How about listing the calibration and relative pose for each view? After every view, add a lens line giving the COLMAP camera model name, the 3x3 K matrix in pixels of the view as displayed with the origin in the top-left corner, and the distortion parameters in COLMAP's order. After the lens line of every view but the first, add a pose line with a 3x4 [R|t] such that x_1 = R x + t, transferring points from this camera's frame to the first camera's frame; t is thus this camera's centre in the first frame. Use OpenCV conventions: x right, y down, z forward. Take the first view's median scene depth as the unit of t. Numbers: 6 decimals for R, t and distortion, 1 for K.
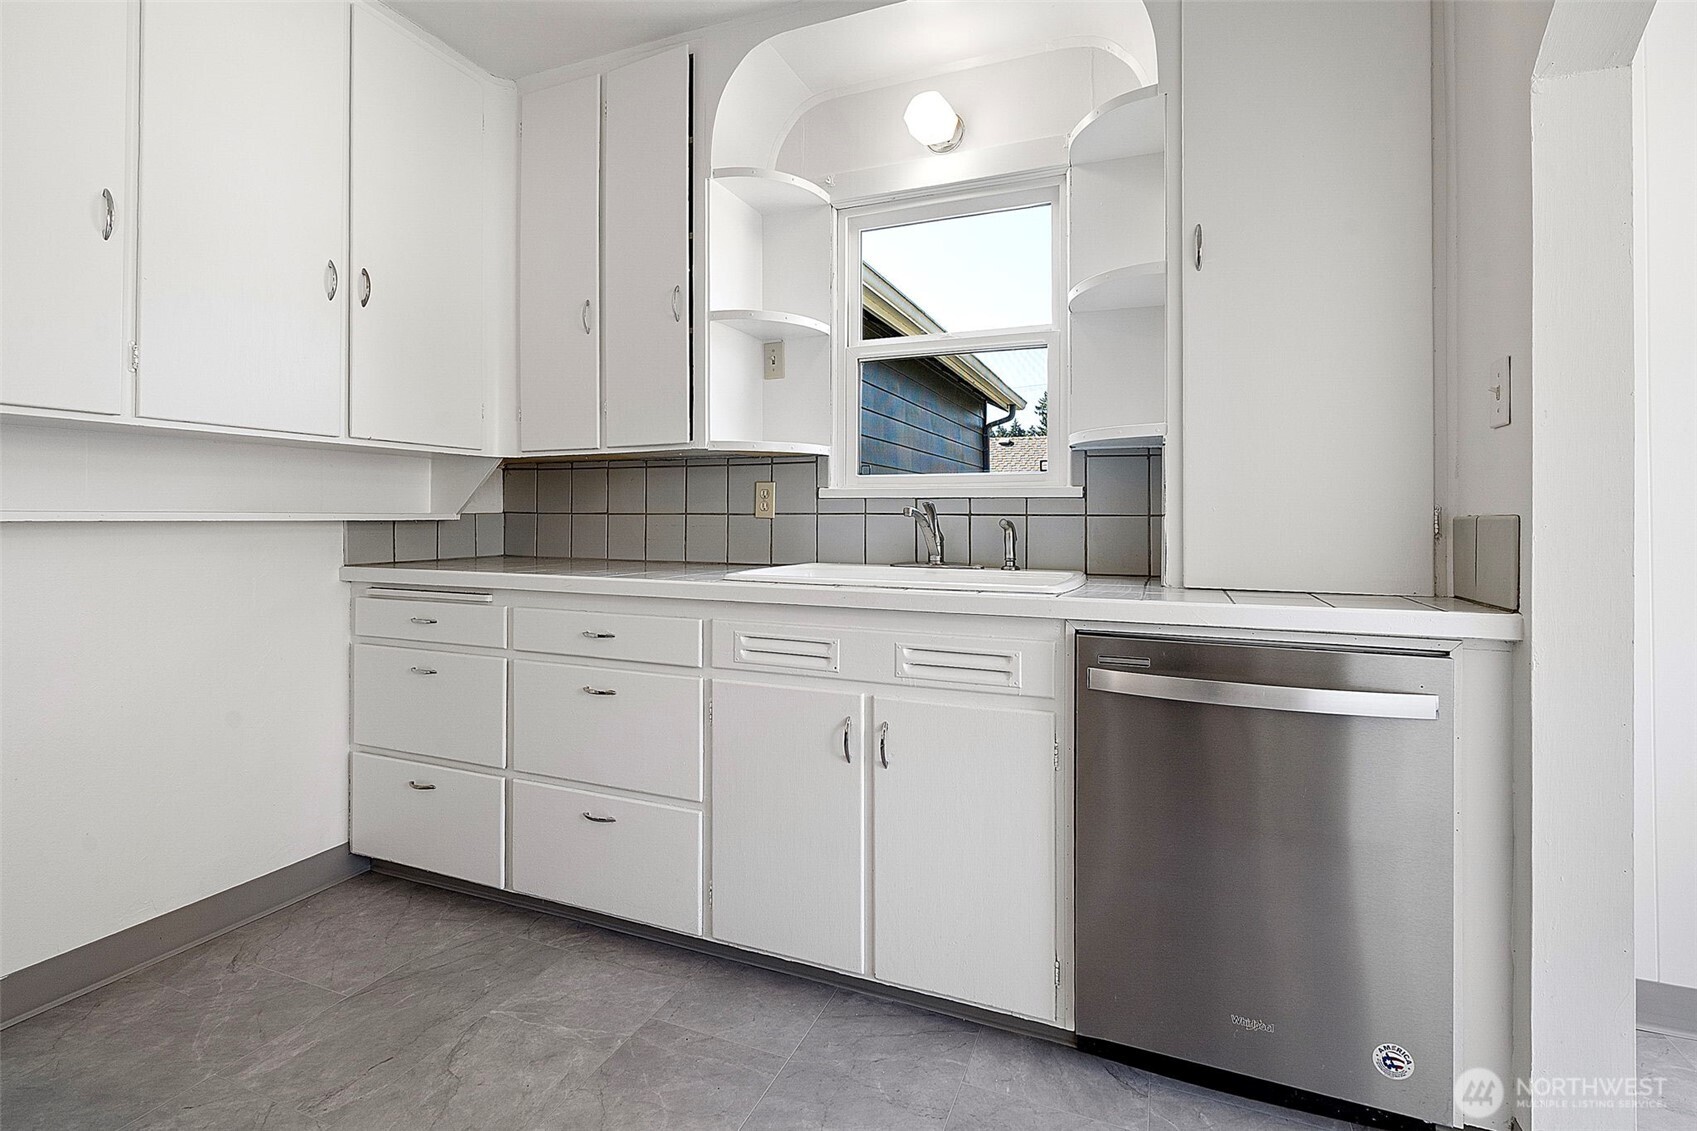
lens RADIAL K [[795.6, 0, 846.9], [0, 795.6, 521.8], [0, 0, 1]] dist [-0.002627, -0.000049]
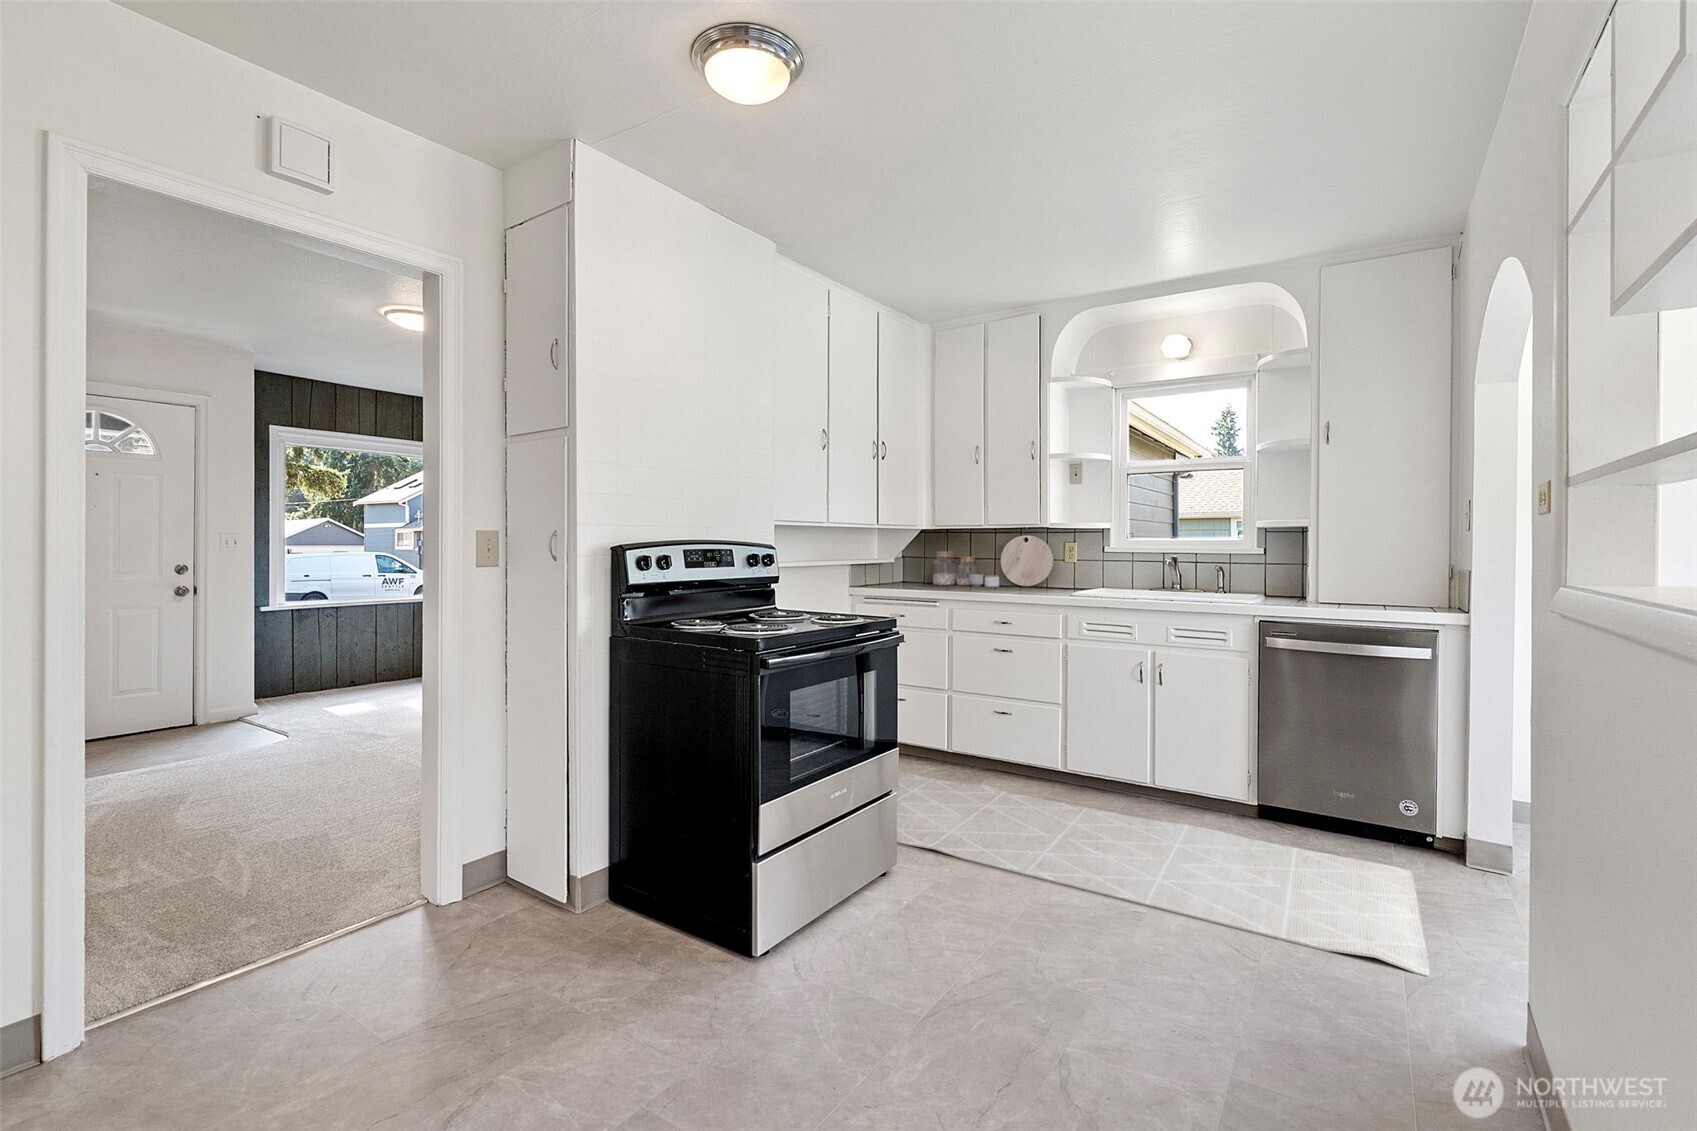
lens RADIAL K [[781.1, 0, 848.7], [0, 781.1, 558.4], [0, 0, 1]] dist [0.000143, -0.000037]
pose [[0.979891, 0.004071, -0.199492, -0.304570], [-0.001258, 0.999898, 0.014225, -0.048613], [0.199530, -0.013688, 0.979796, -1.031647]]
